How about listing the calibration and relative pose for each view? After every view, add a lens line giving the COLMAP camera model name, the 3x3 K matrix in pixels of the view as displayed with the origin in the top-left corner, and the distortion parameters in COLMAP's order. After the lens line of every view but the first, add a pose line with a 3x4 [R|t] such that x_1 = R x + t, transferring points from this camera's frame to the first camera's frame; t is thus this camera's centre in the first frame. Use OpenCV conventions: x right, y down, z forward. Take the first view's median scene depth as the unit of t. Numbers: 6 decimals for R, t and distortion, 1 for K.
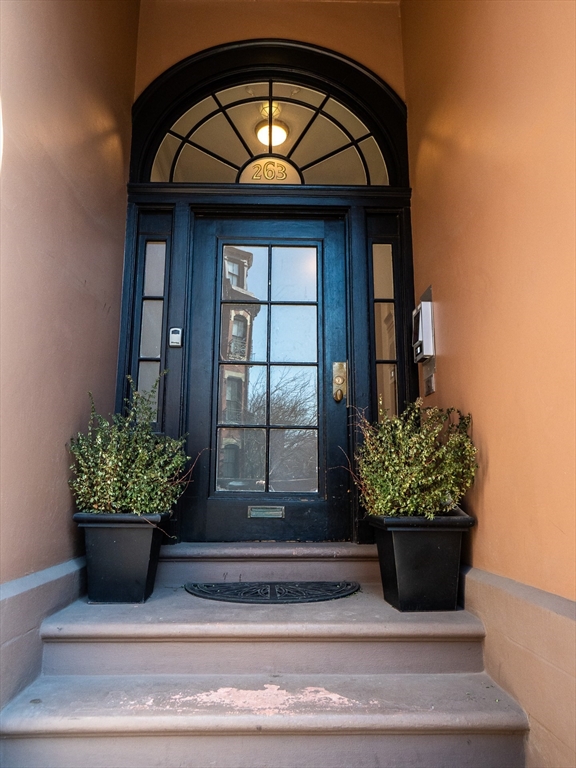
lens RADIAL K [[536.0, 0, 288.0], [0, 536.0, 384.0], [0, 0, 1]] dist [0.000201, -0.000018]
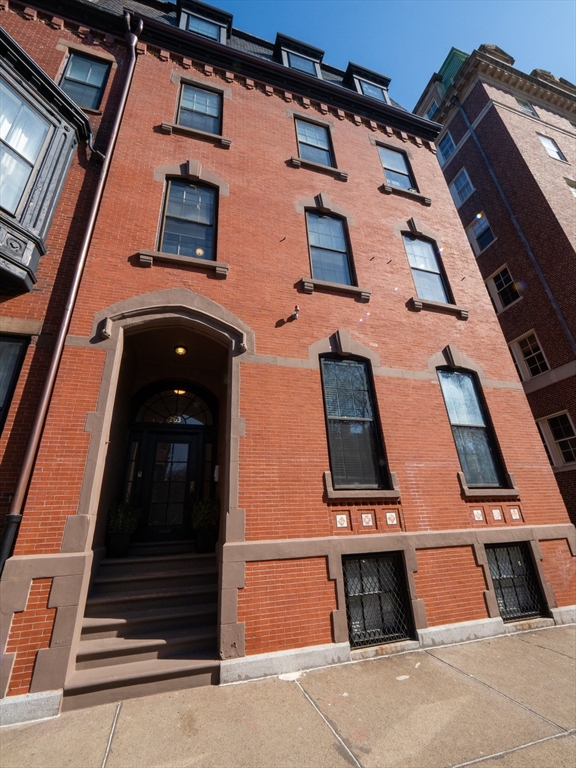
lens RADIAL K [[324.2, 0, 284.6], [0, 324.2, 389.1], [0, 0, 1]] dist [-0.020955, 0.006804]
pose [[0.965821, 0.059397, 0.252314, 0.114594], [-0.002429, 0.975423, -0.220326, -0.169222], [-0.259200, 0.212183, 0.942228, -1.191777]]
